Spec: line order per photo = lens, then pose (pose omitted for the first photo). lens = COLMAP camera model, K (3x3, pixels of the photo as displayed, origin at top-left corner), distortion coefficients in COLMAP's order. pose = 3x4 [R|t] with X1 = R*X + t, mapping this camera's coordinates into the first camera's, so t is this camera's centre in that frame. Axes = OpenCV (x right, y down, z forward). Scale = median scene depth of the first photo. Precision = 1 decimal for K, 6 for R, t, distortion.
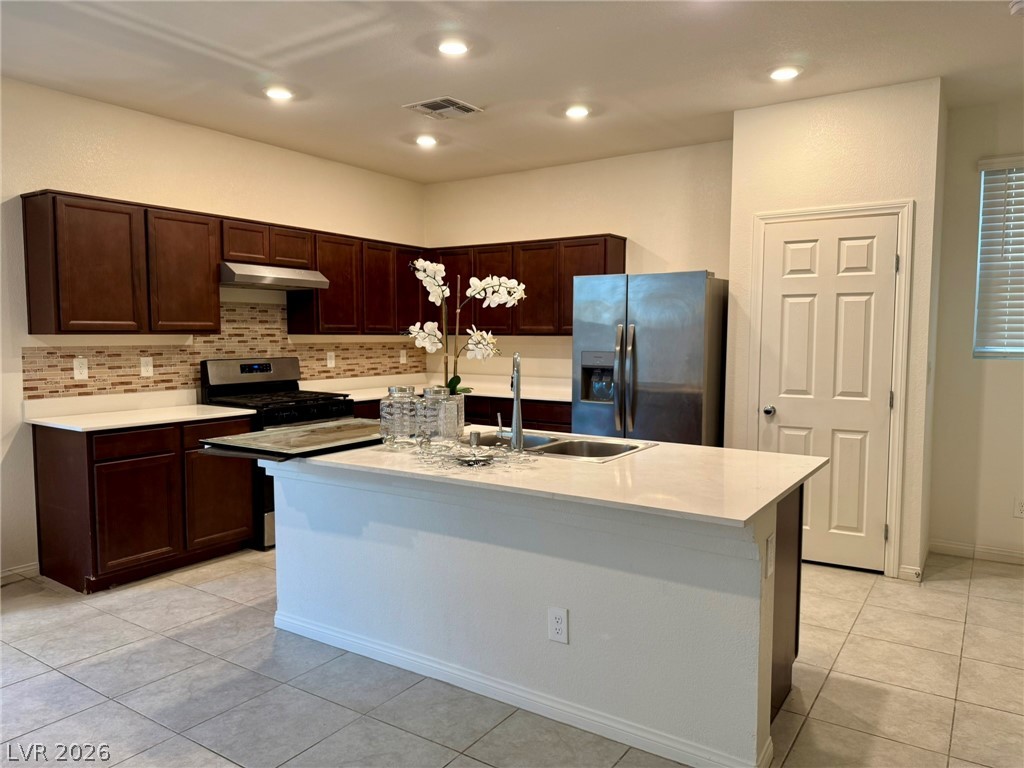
lens RADIAL K [[715.5, 0, 507.7], [0, 715.5, 386.1], [0, 0, 1]] dist [0.054404, -0.003265]
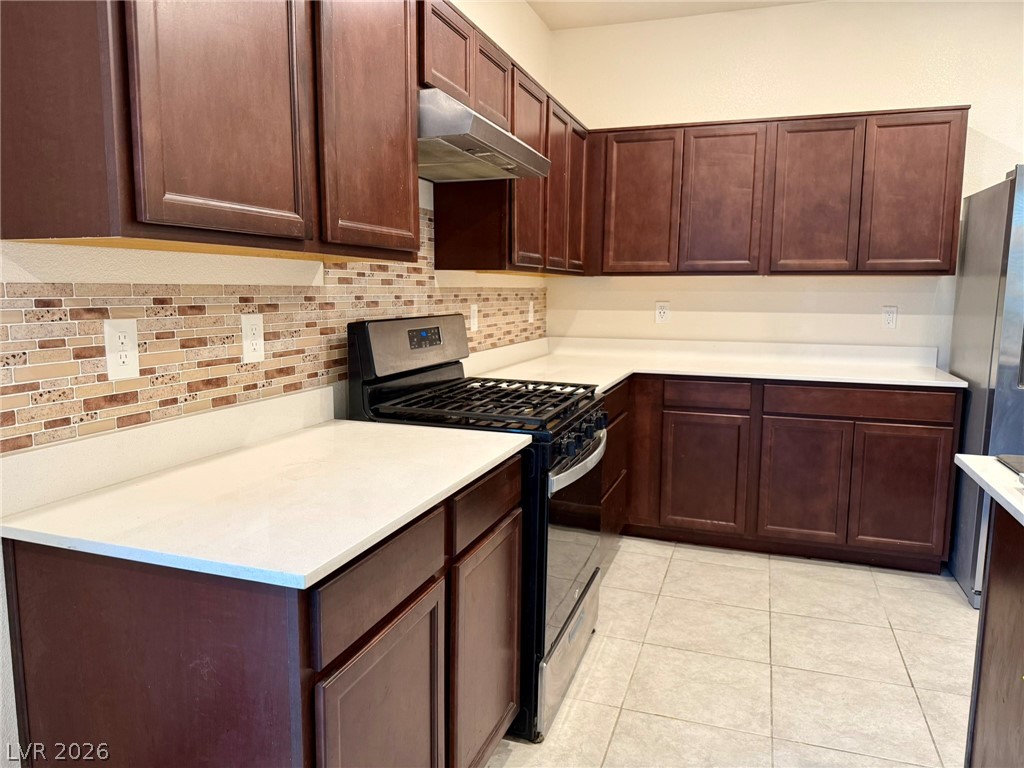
lens RADIAL K [[715.5, 0, 514.7], [0, 715.5, 380.8], [0, 0, 1]] dist [0.054404, -0.003265]
pose [[0.969909, -0.029499, 0.241673, -0.449596], [0.016663, 0.998348, 0.054984, -0.022666], [-0.242895, -0.049302, 0.968799, 0.569364]]
